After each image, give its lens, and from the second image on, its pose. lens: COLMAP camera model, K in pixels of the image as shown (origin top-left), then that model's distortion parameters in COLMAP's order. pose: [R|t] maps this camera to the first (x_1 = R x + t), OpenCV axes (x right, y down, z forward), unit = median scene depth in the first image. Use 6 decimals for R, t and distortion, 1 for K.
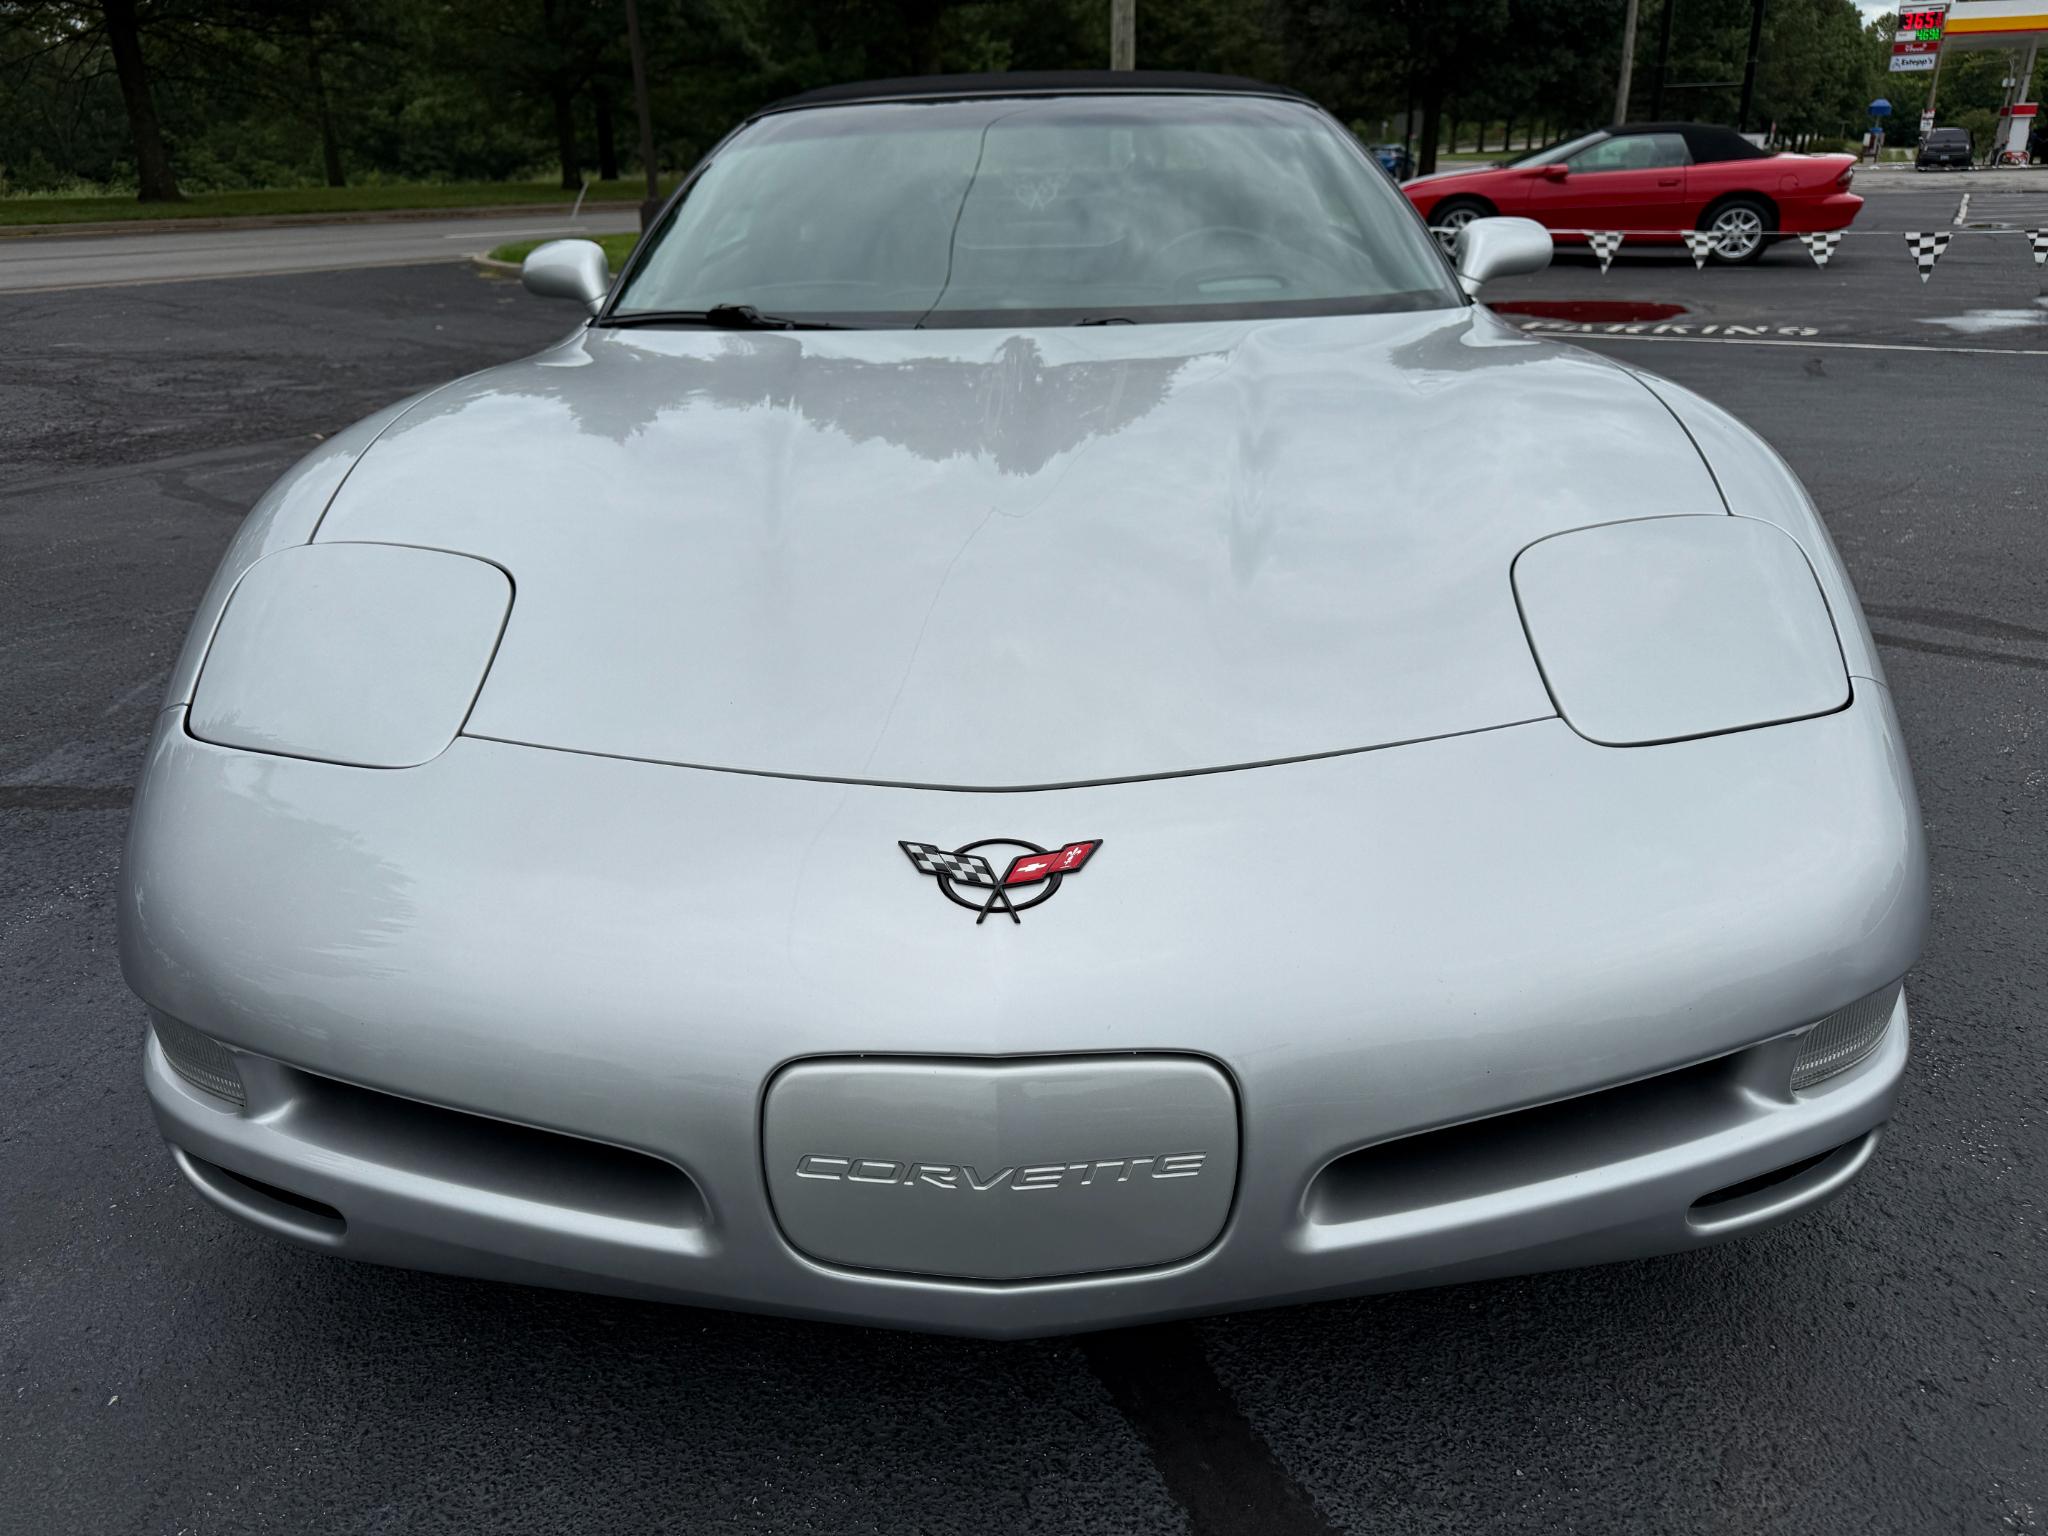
lens RADIAL K [[1453.3, 0, 1038.6], [0, 1453.3, 757.1], [0, 0, 1]] dist [0.021595, -0.025575]
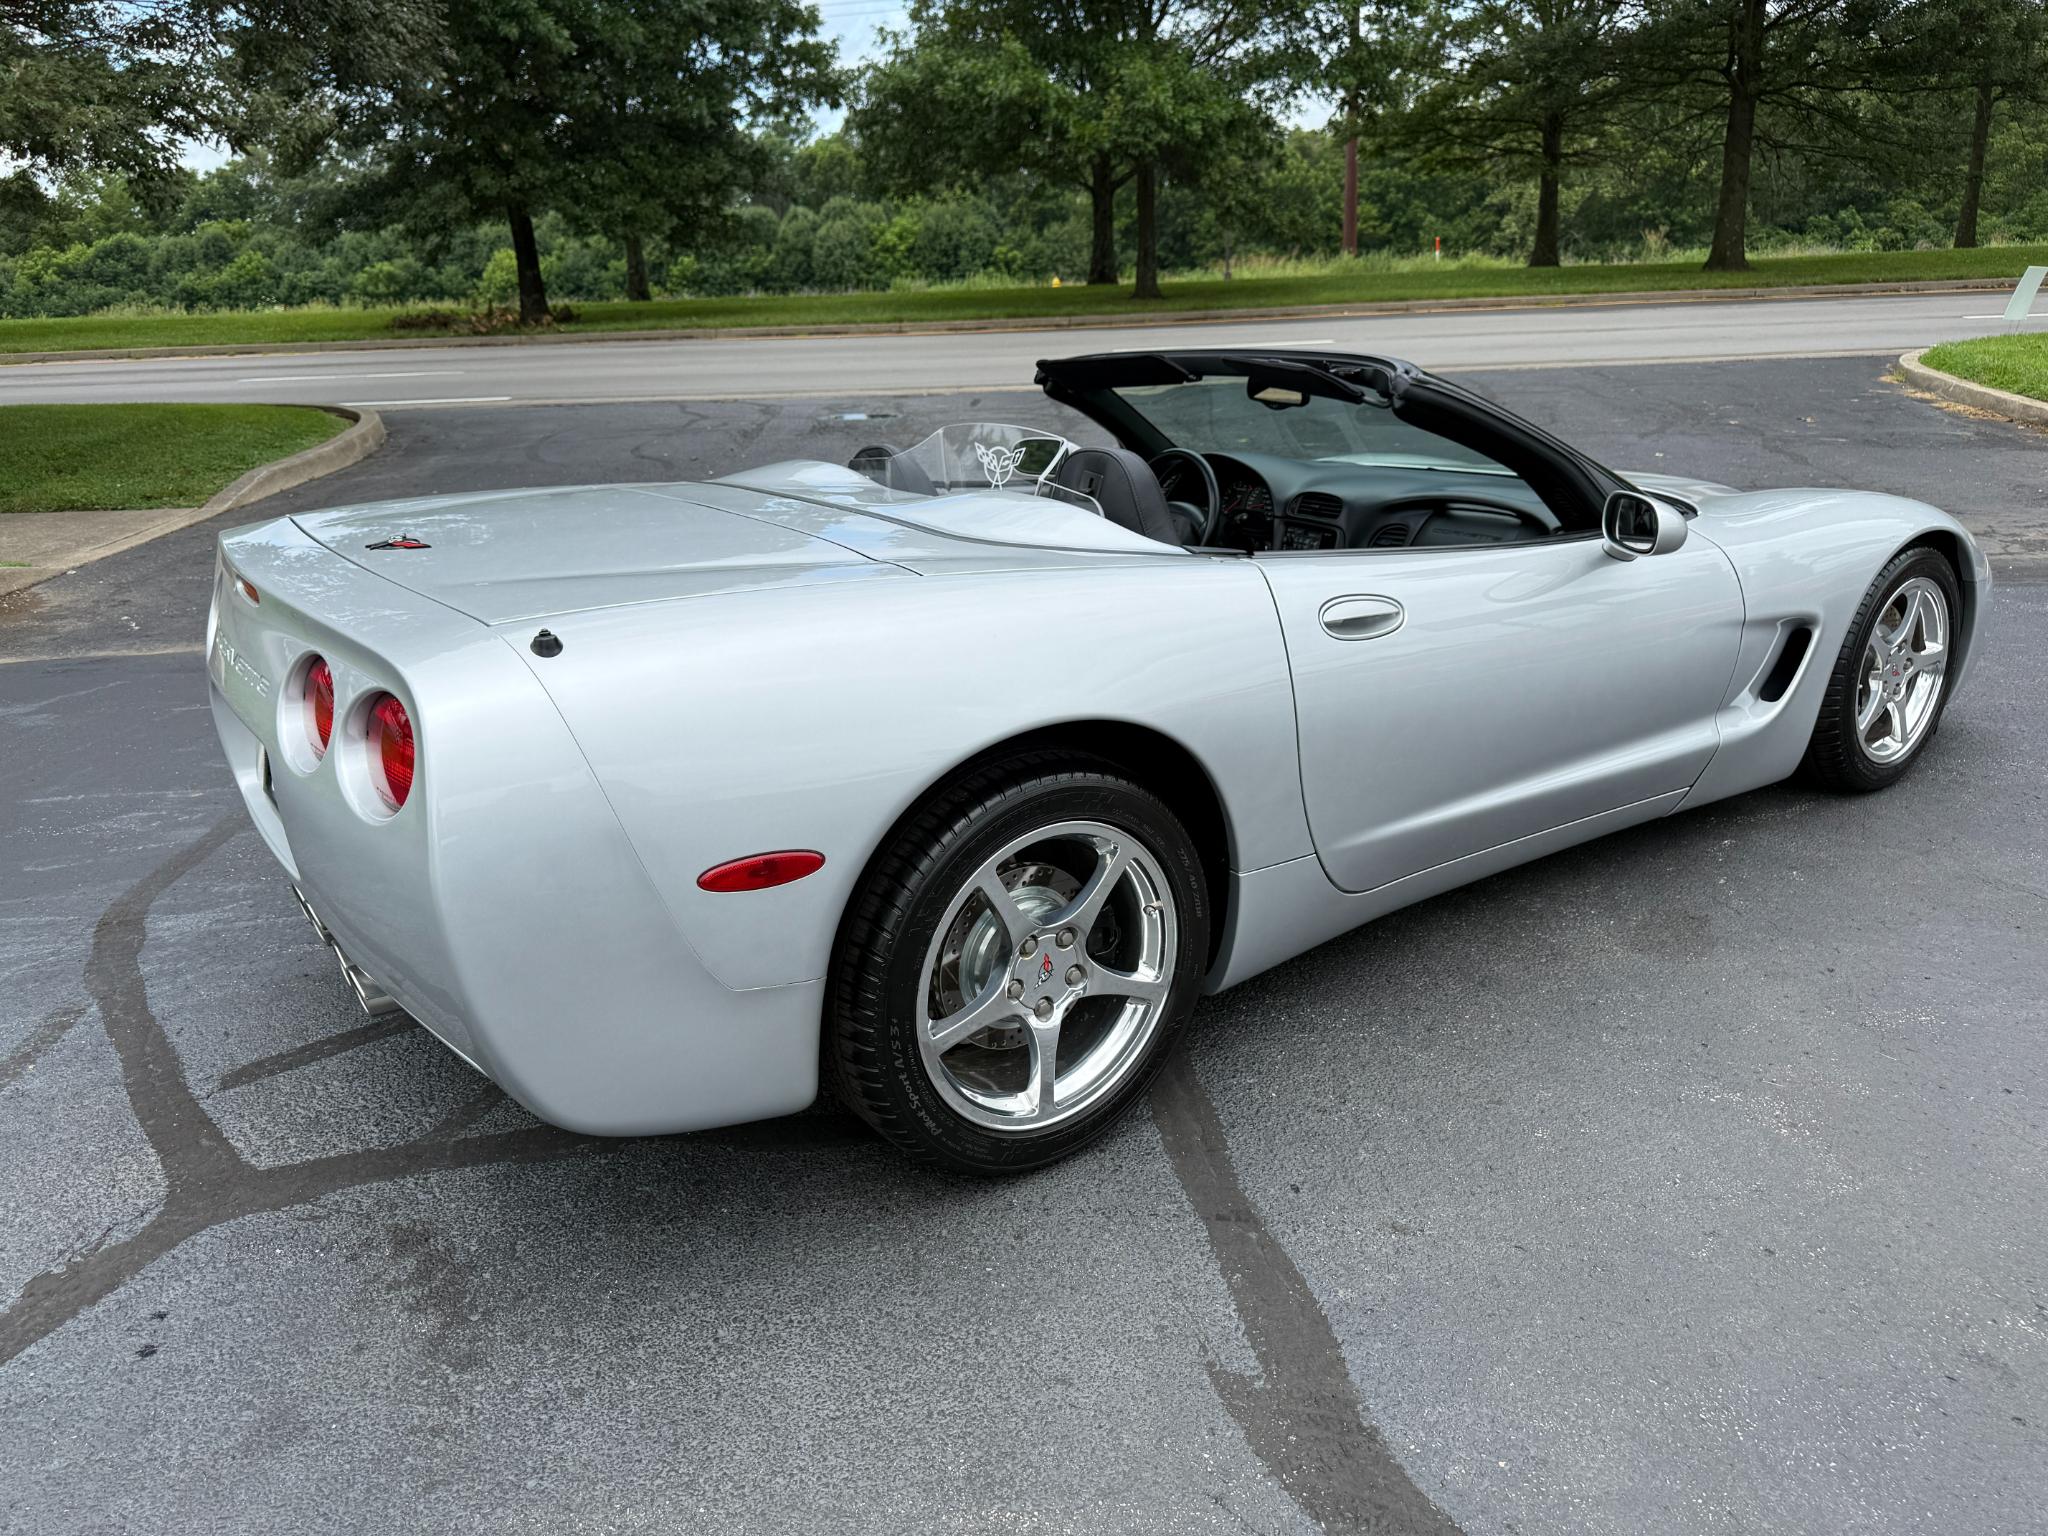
lens RADIAL K [[1453.3, 0, 1024.0], [0, 1453.3, 777.5], [0, 0, 1]] dist [0.021595, -0.025575]
pose [[0.519367, 0.286781, -0.804994, 0.059994], [-0.297743, 0.943708, 0.144100, -0.042759], [0.801004, 0.164840, 0.575518, 0.072729]]
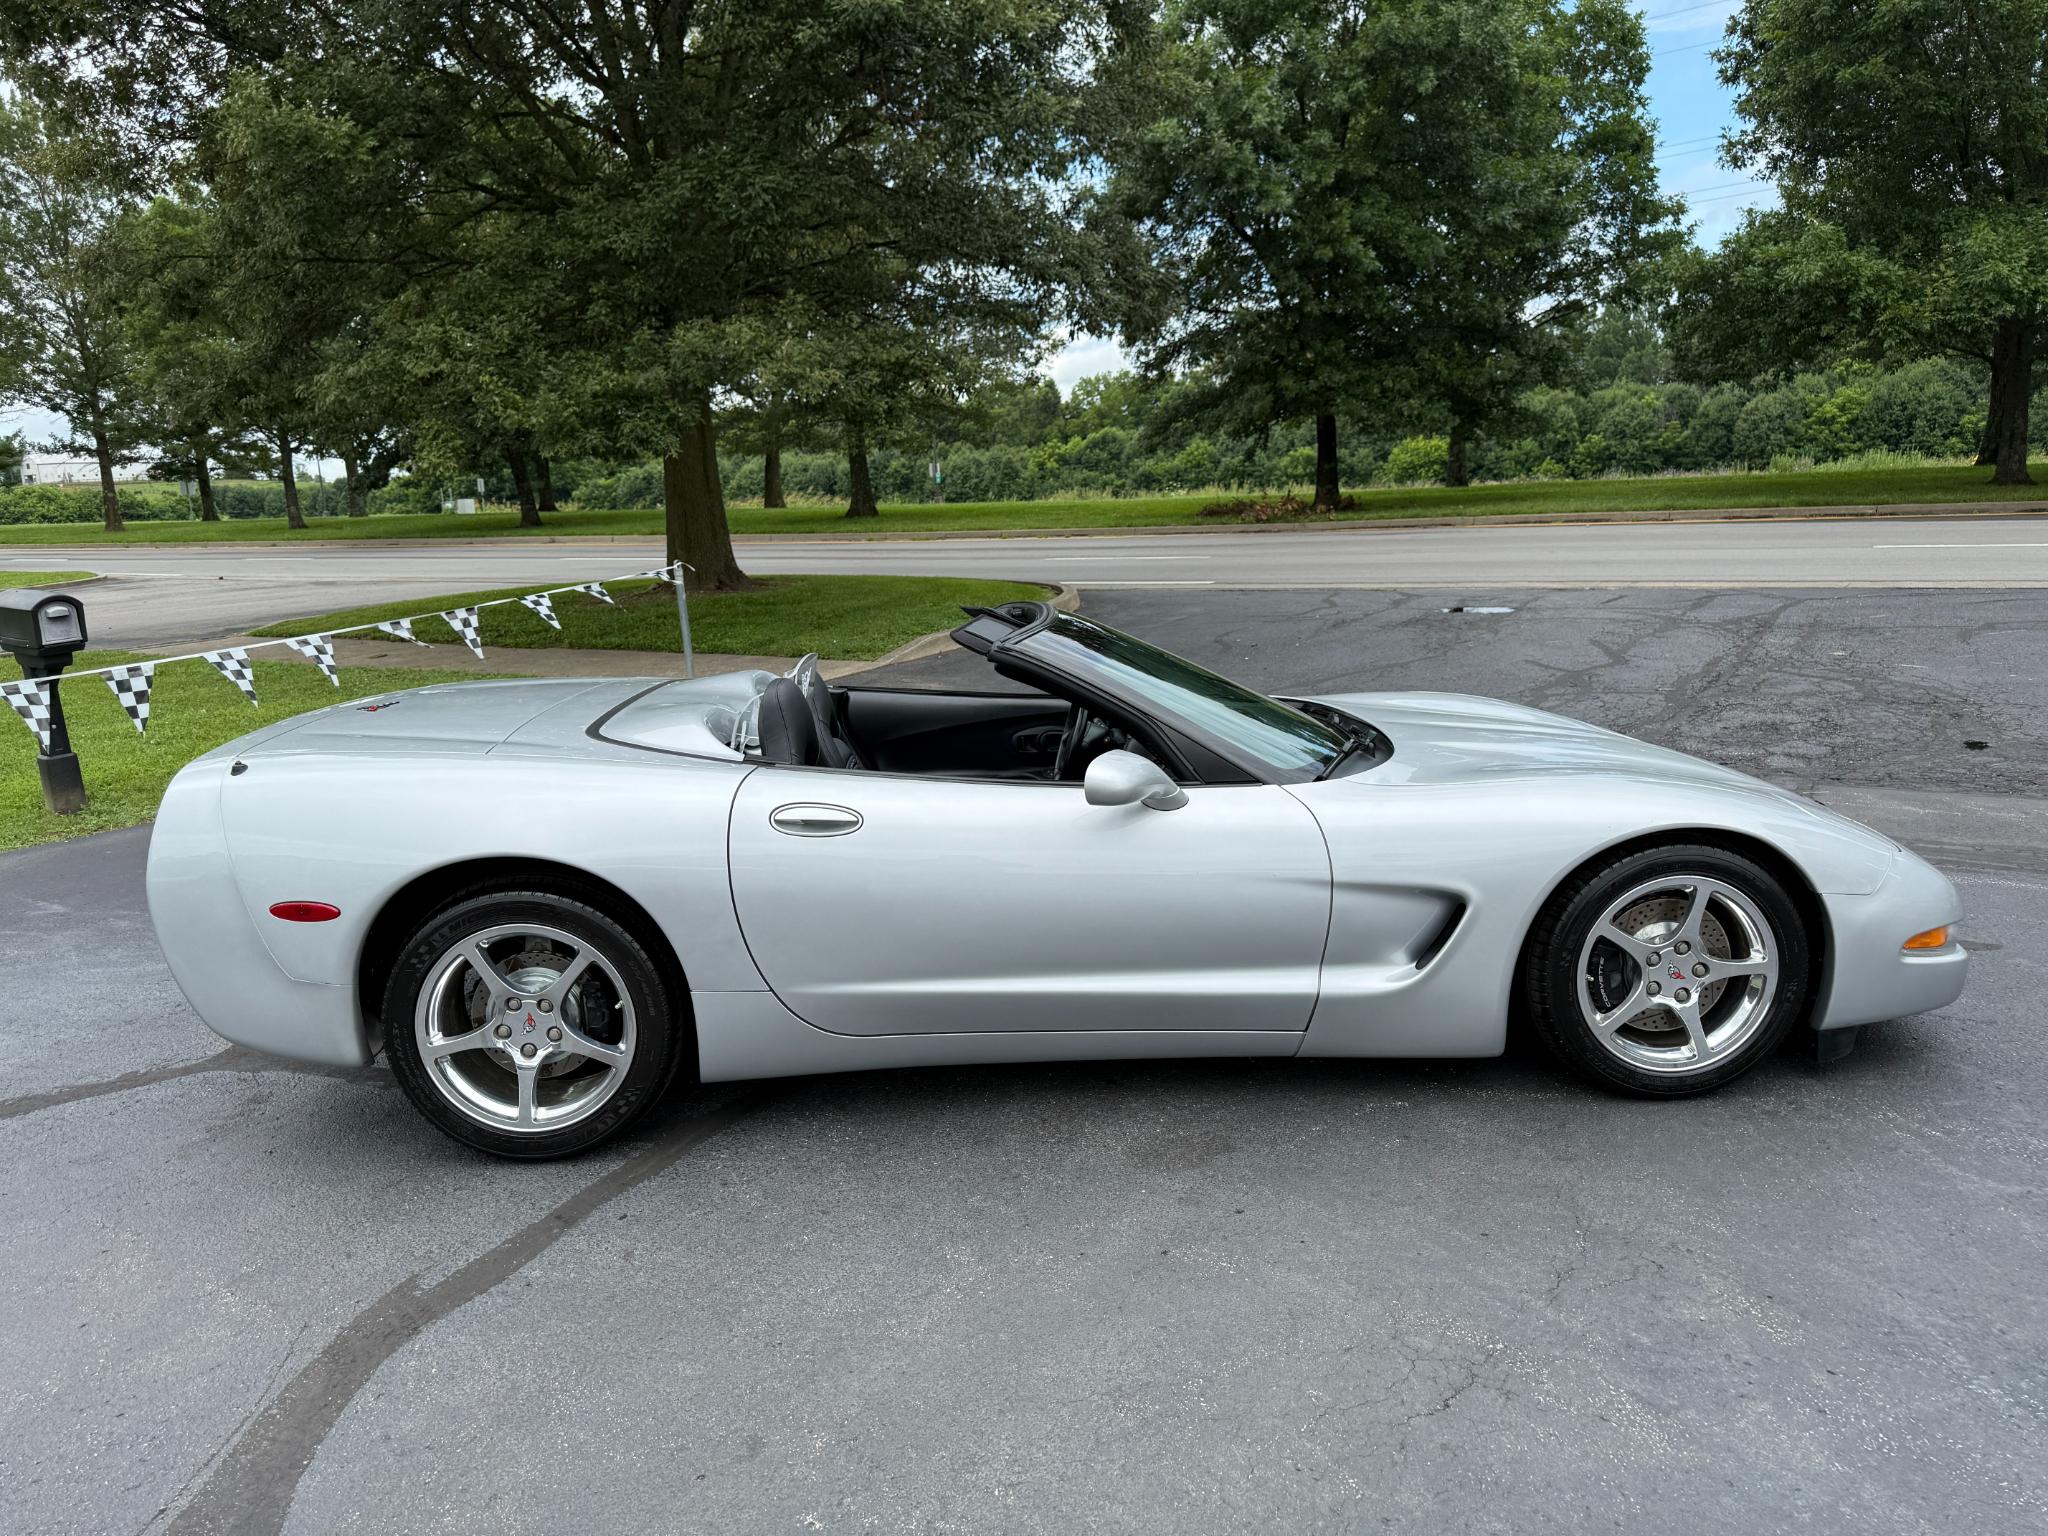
lens RADIAL K [[1453.3, 0, 1027.5], [0, 1453.3, 785.9], [0, 0, 1]] dist [0.021595, -0.025575]
pose [[-0.050241, 0.228054, -0.972351, 0.105175], [-0.328517, 0.915631, 0.231726, -0.077489], [0.943161, 0.331076, 0.028917, 0.143949]]
